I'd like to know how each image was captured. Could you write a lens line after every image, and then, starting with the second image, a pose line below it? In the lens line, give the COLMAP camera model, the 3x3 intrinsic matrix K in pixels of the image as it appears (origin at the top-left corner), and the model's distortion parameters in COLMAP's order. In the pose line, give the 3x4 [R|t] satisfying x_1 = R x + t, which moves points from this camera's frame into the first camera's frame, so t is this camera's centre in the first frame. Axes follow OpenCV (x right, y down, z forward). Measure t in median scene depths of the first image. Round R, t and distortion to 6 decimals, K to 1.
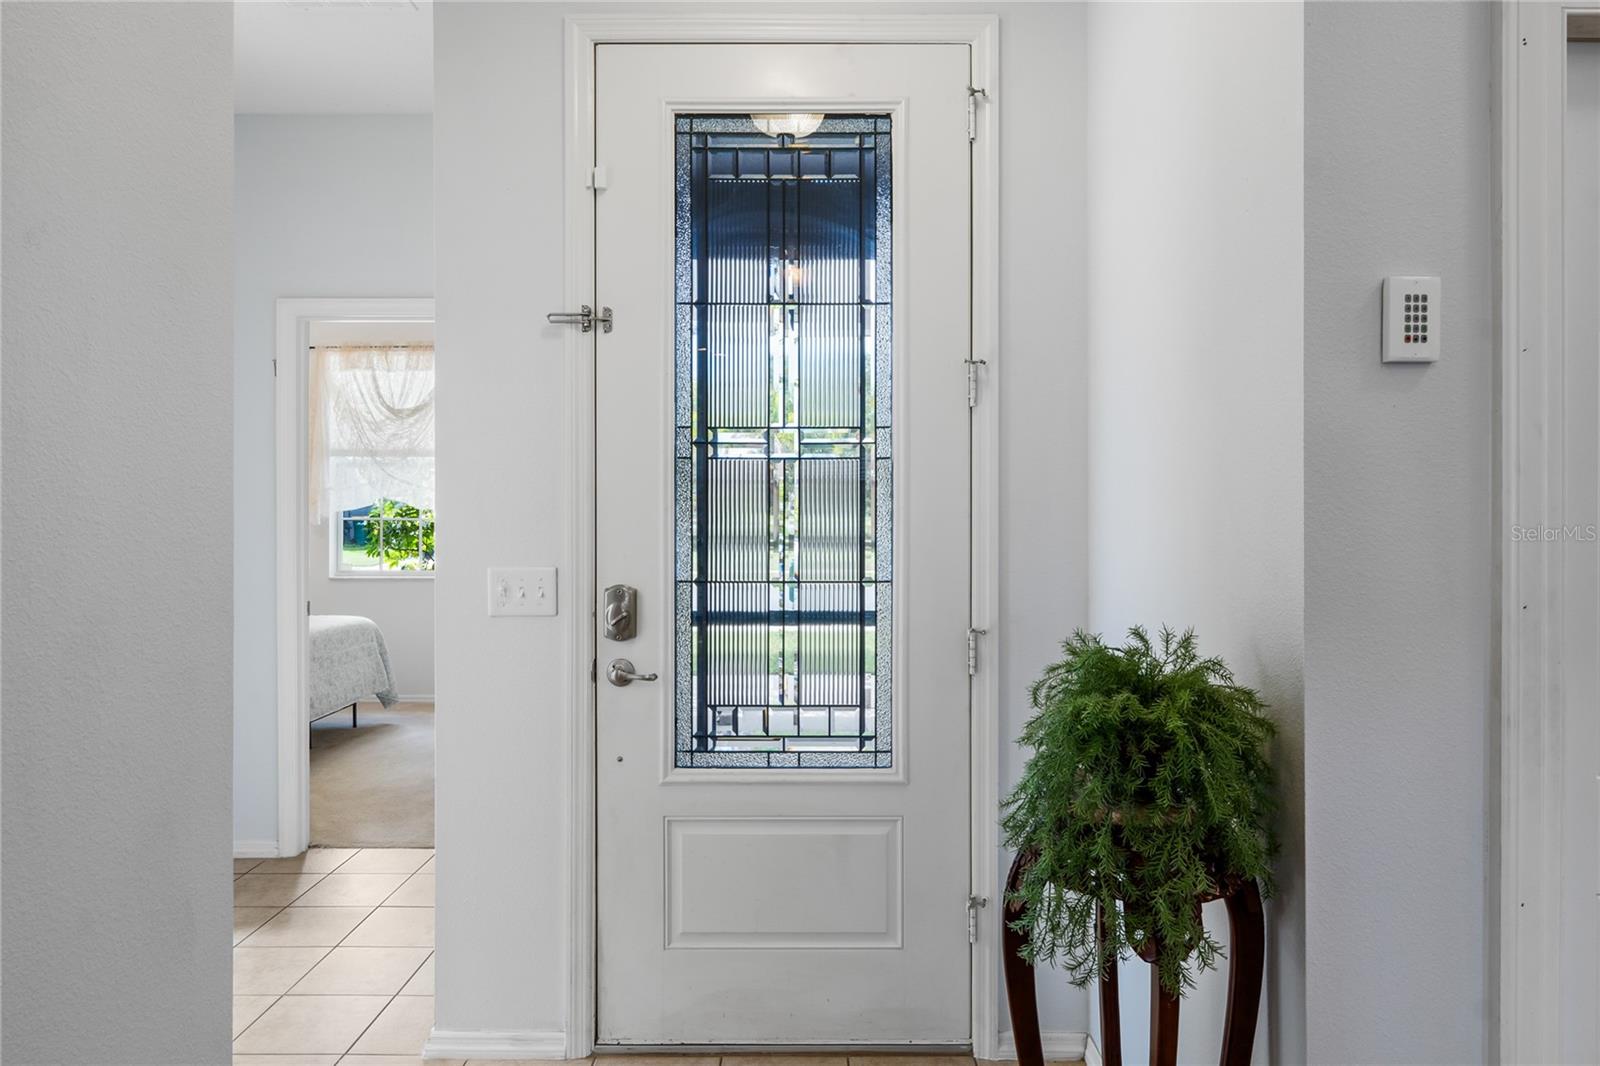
lens RADIAL K [[993.9, 0, 808.0], [0, 993.9, 508.1], [0, 0, 1]] dist [-0.002460, -0.000310]
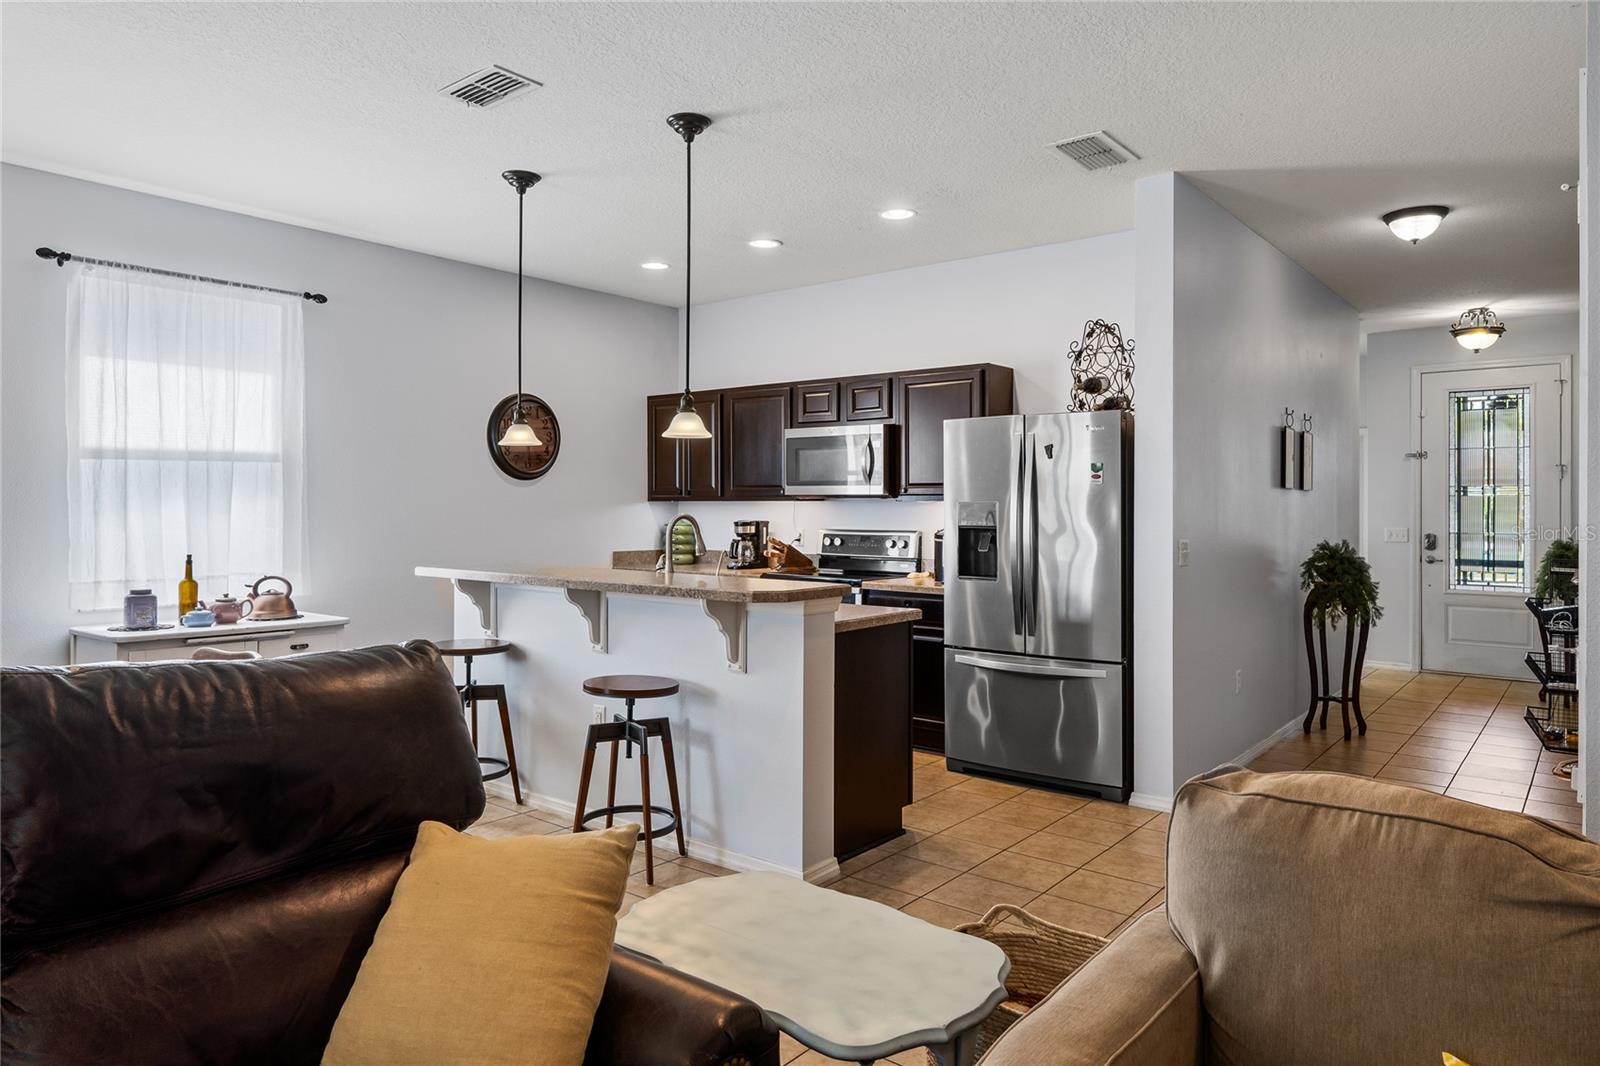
lens RADIAL K [[993.9, 0, 808.0], [0, 993.9, 508.1], [0, 0, 1]] dist [-0.002460, -0.000310]
pose [[0.772584, 0.000852, -0.634912, 0.316731], [0.000247, 0.999999, 0.001642, -0.014336], [0.634913, -0.001425, 0.772583, -2.916047]]
